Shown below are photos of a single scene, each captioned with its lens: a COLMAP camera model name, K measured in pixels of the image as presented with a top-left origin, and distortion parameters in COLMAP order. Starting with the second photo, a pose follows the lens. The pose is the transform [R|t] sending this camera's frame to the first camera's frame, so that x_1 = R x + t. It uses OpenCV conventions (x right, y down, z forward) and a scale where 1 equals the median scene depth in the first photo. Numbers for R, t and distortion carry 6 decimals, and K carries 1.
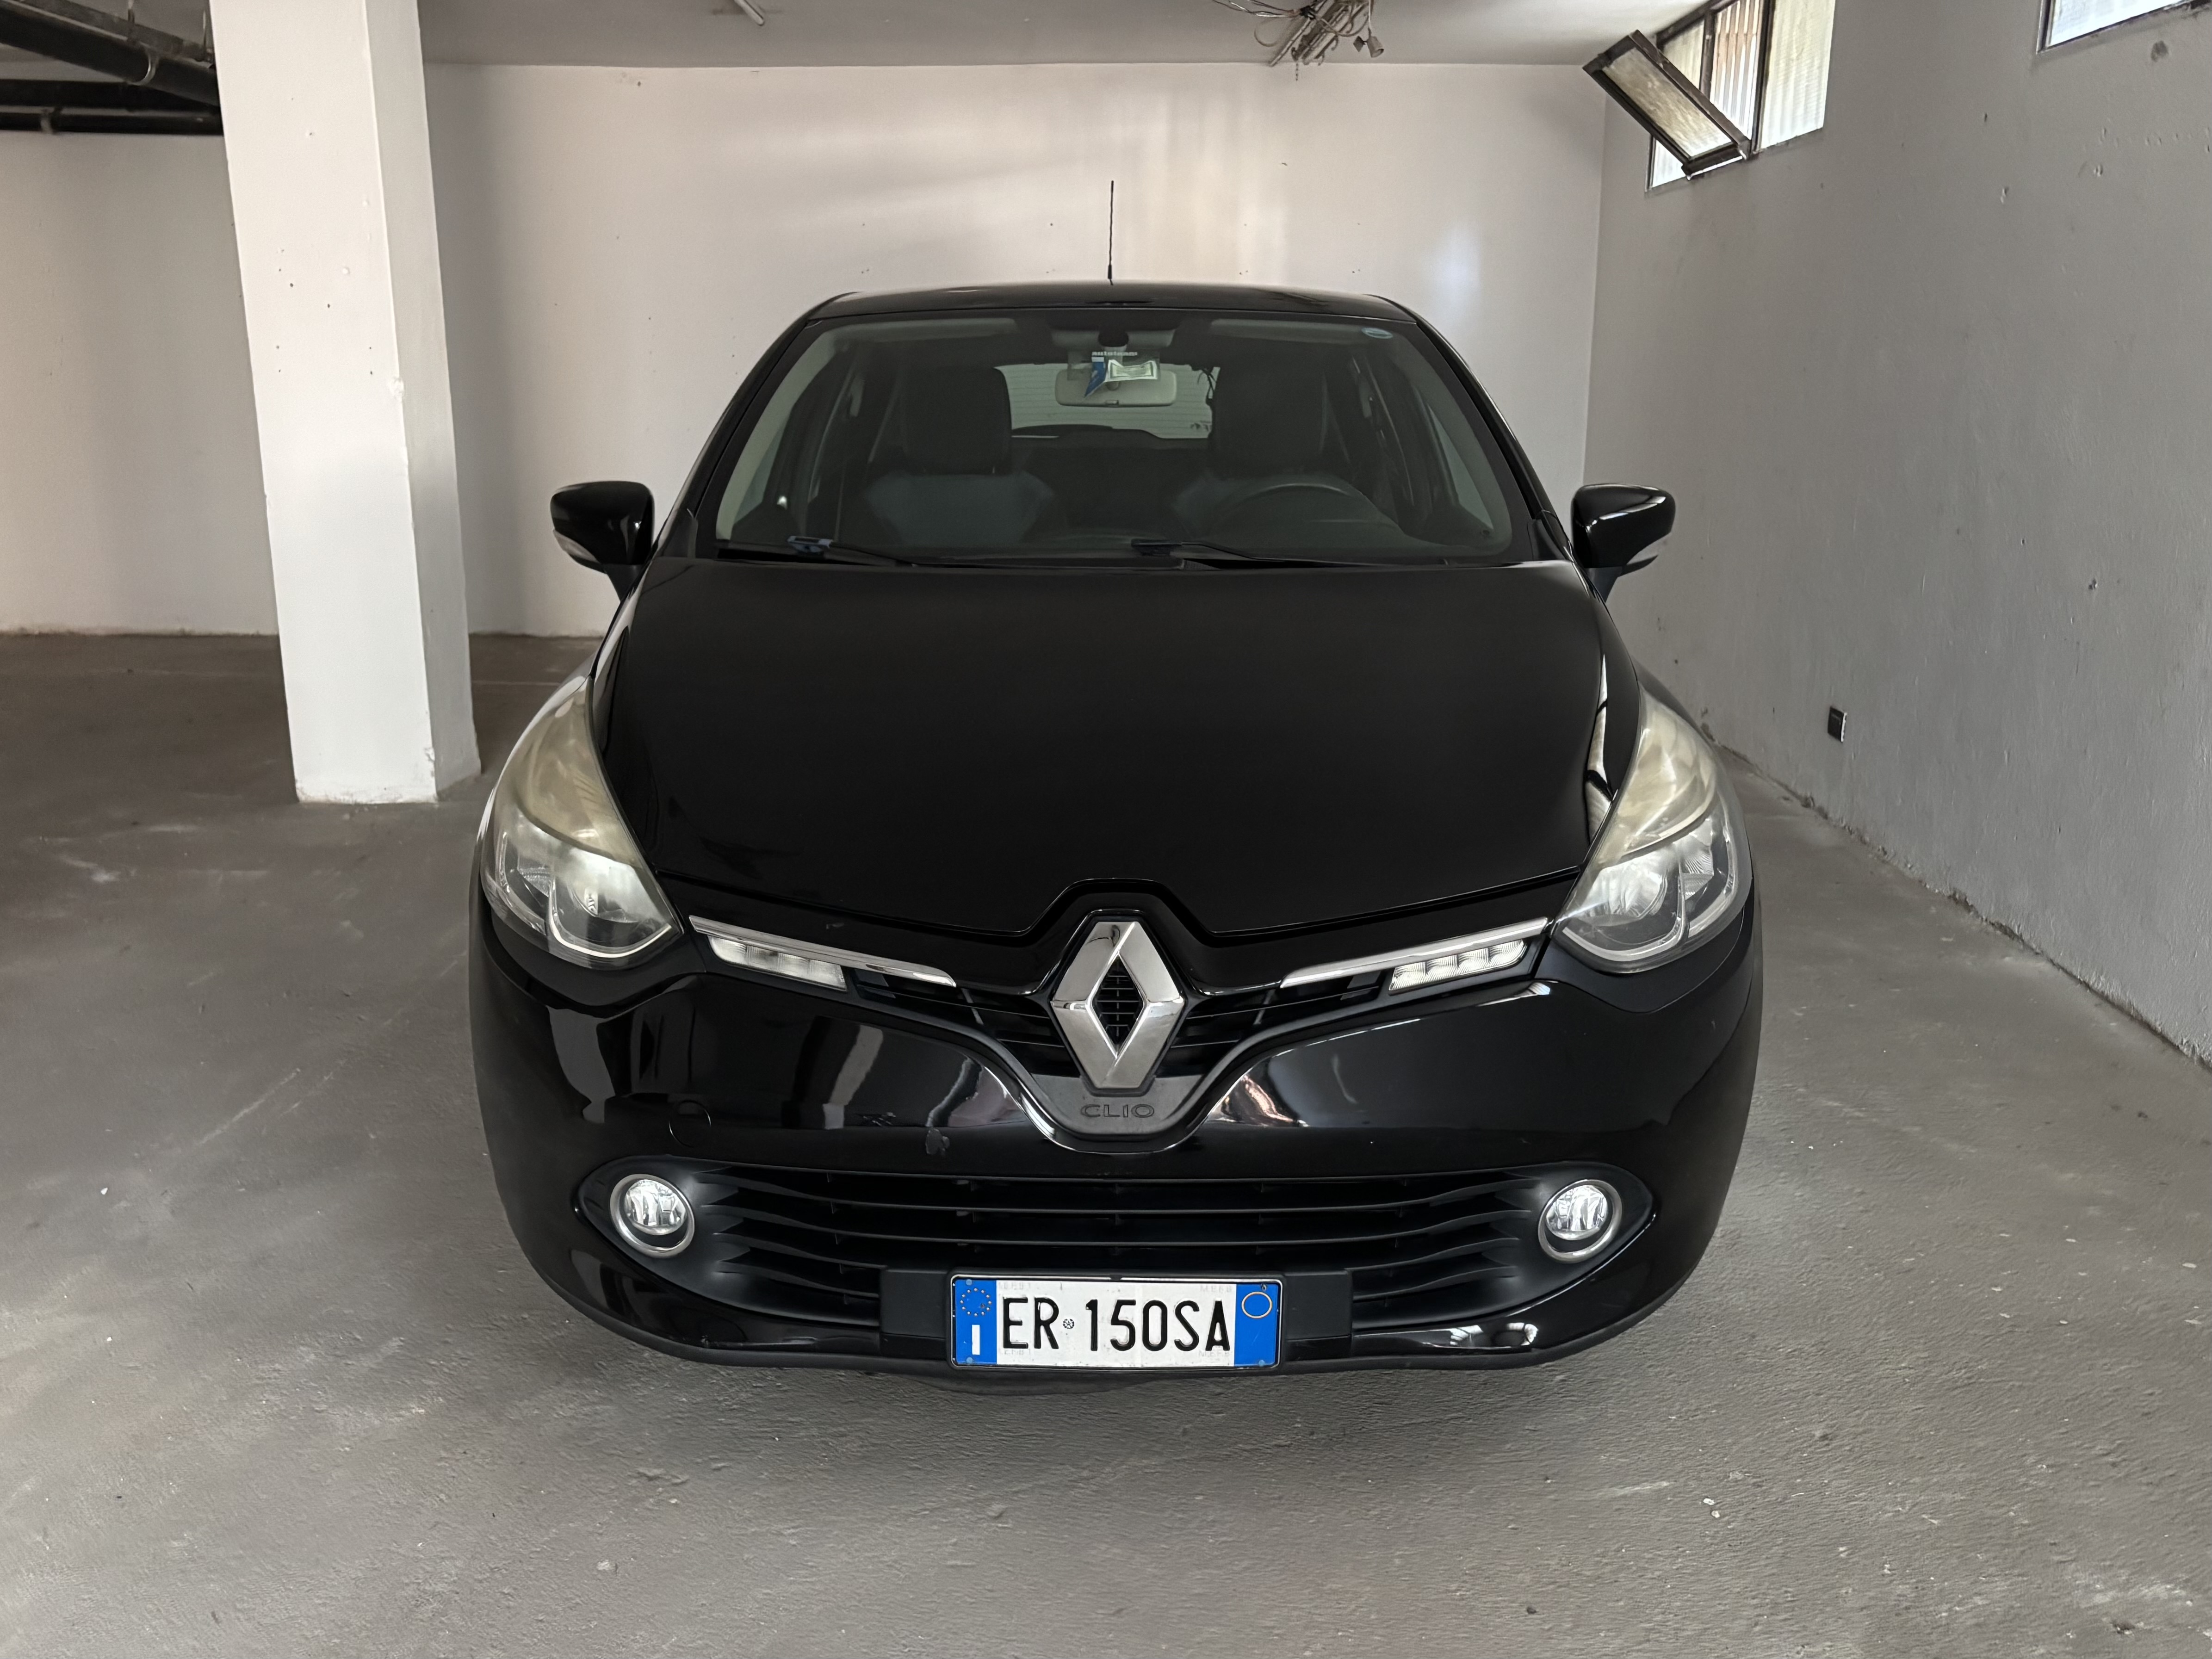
lens RADIAL K [[1883.4, 0, 1106.0], [0, 1883.4, 829.5], [0, 0, 1]] dist [0.064674, -0.000113]
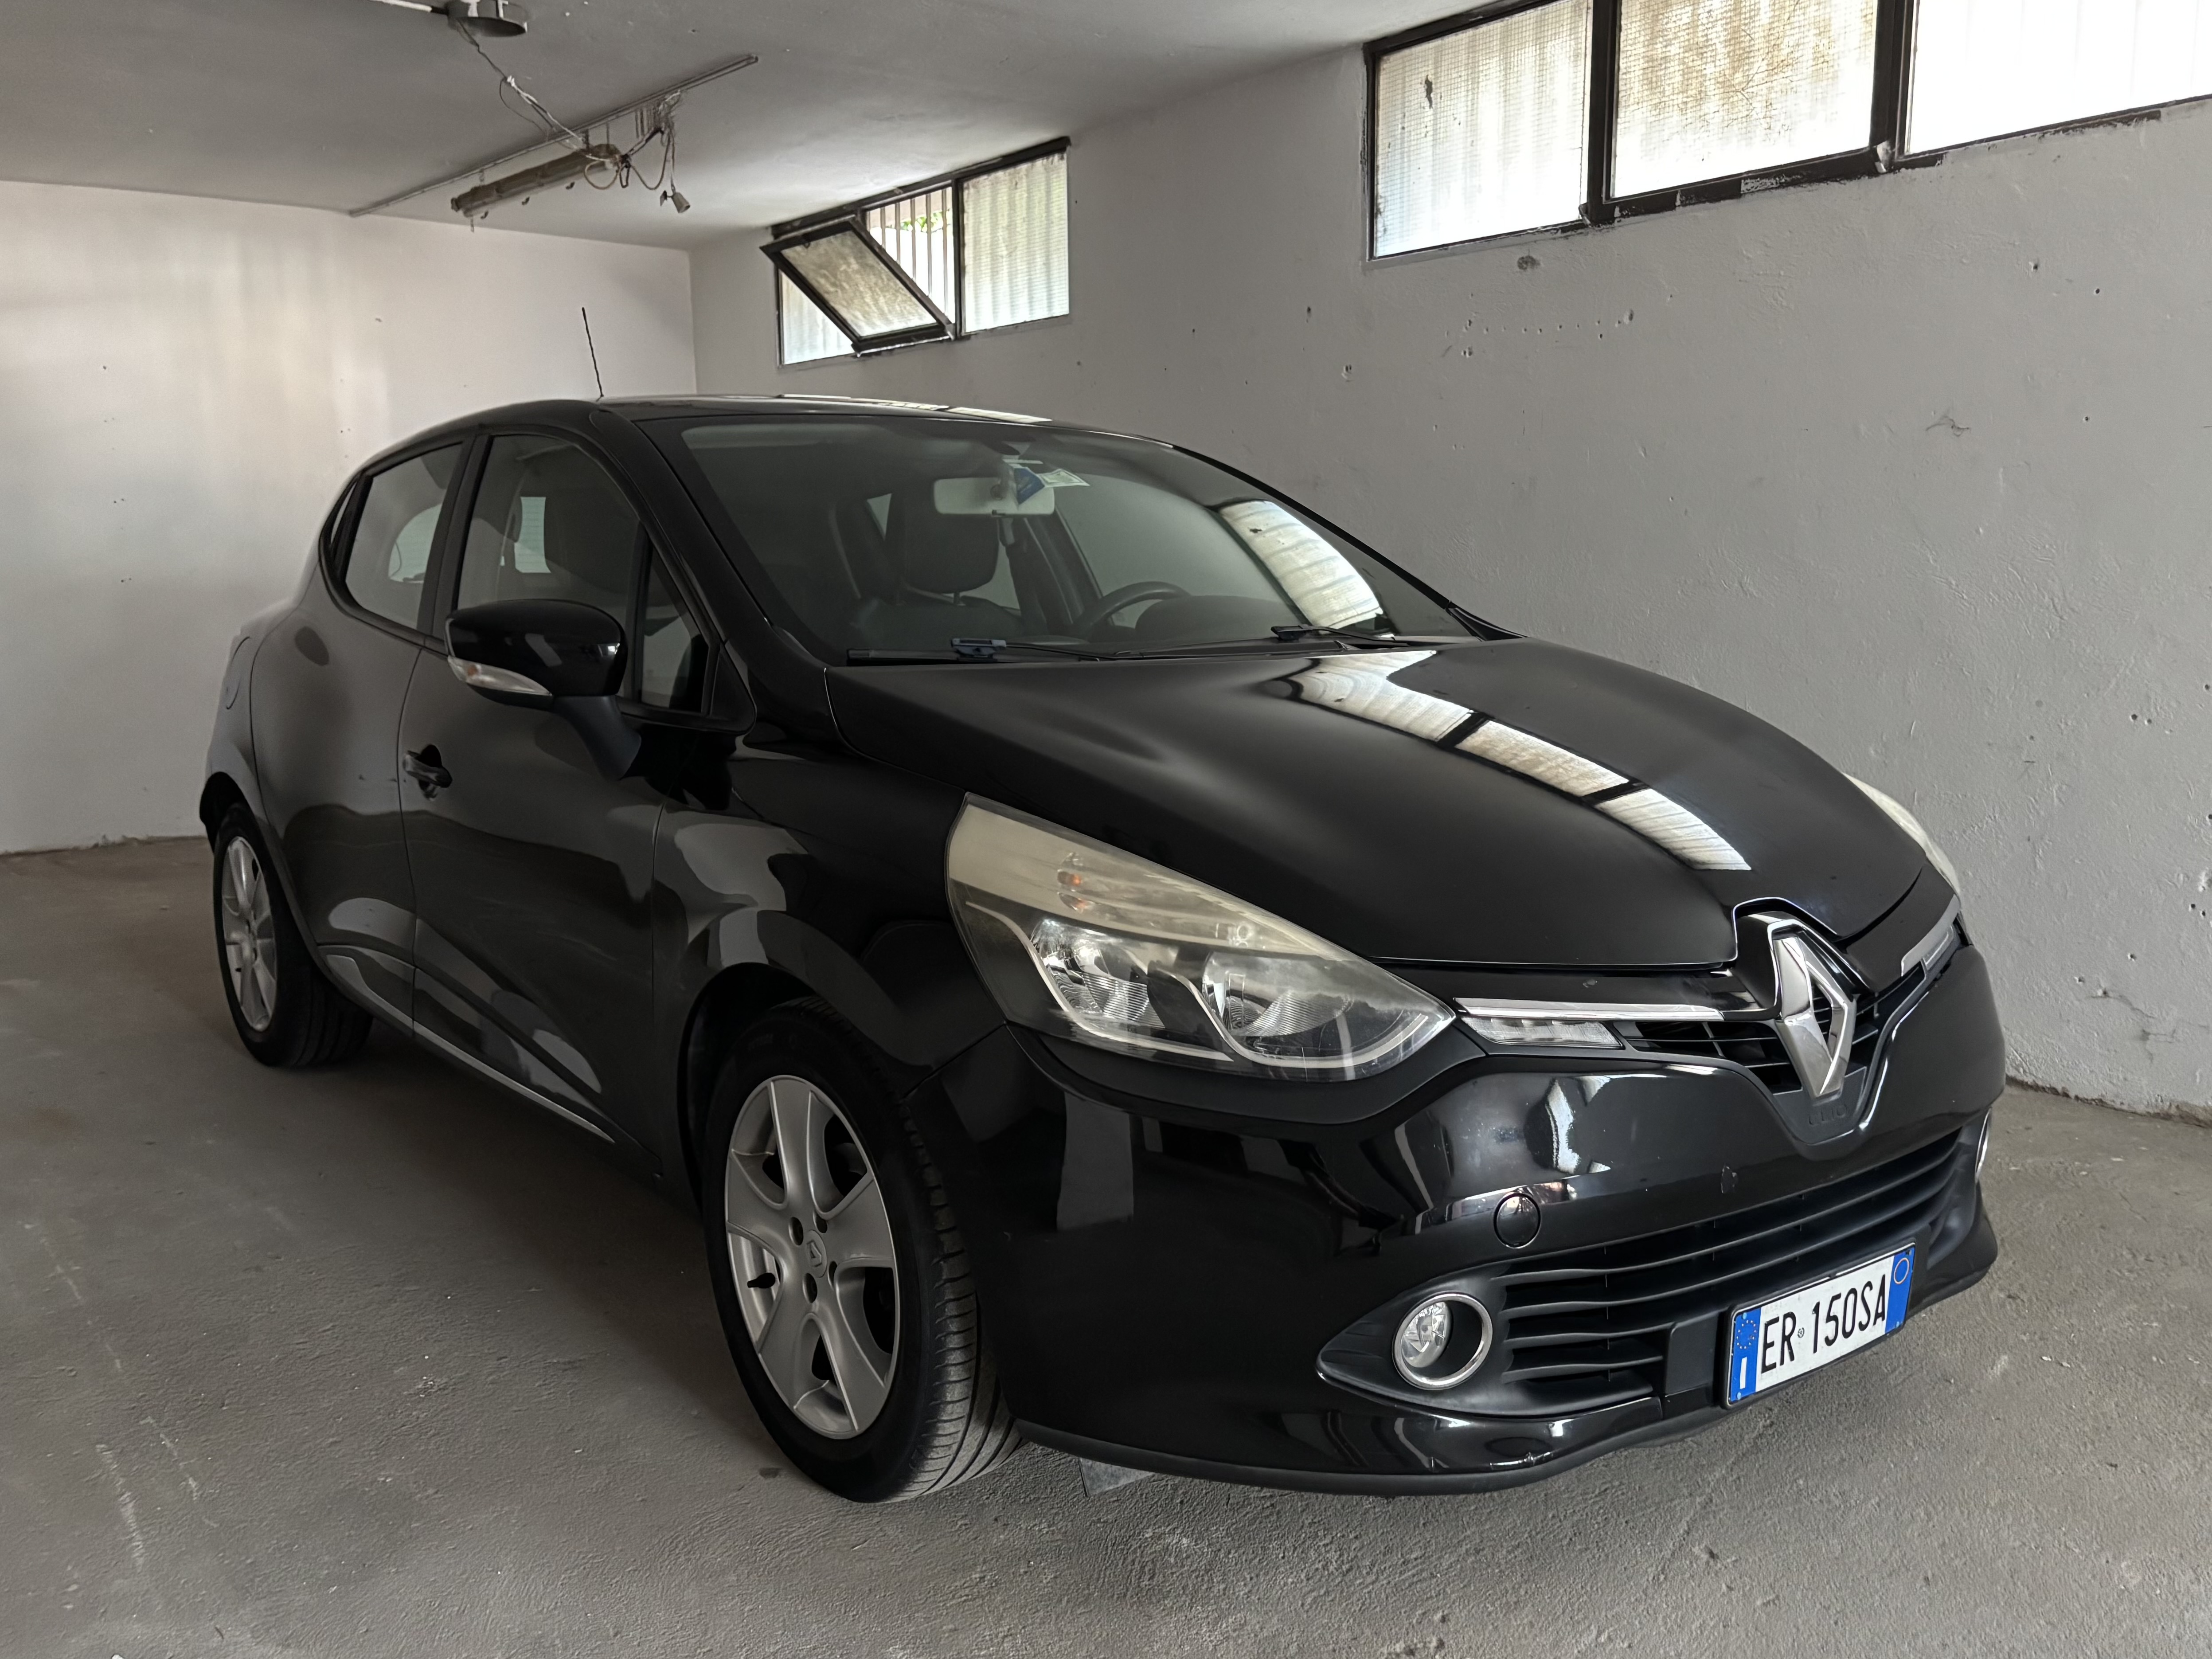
lens RADIAL K [[1868.2, 0, 1105.6], [0, 1868.2, 874.6], [0, 0, 1]] dist [0.010979, 0.010221]
pose [[0.799561, -0.111395, 0.590164, -0.565461], [0.154848, 0.987662, -0.023366, -0.012506], [-0.580279, 0.110068, 0.806945, 0.232543]]
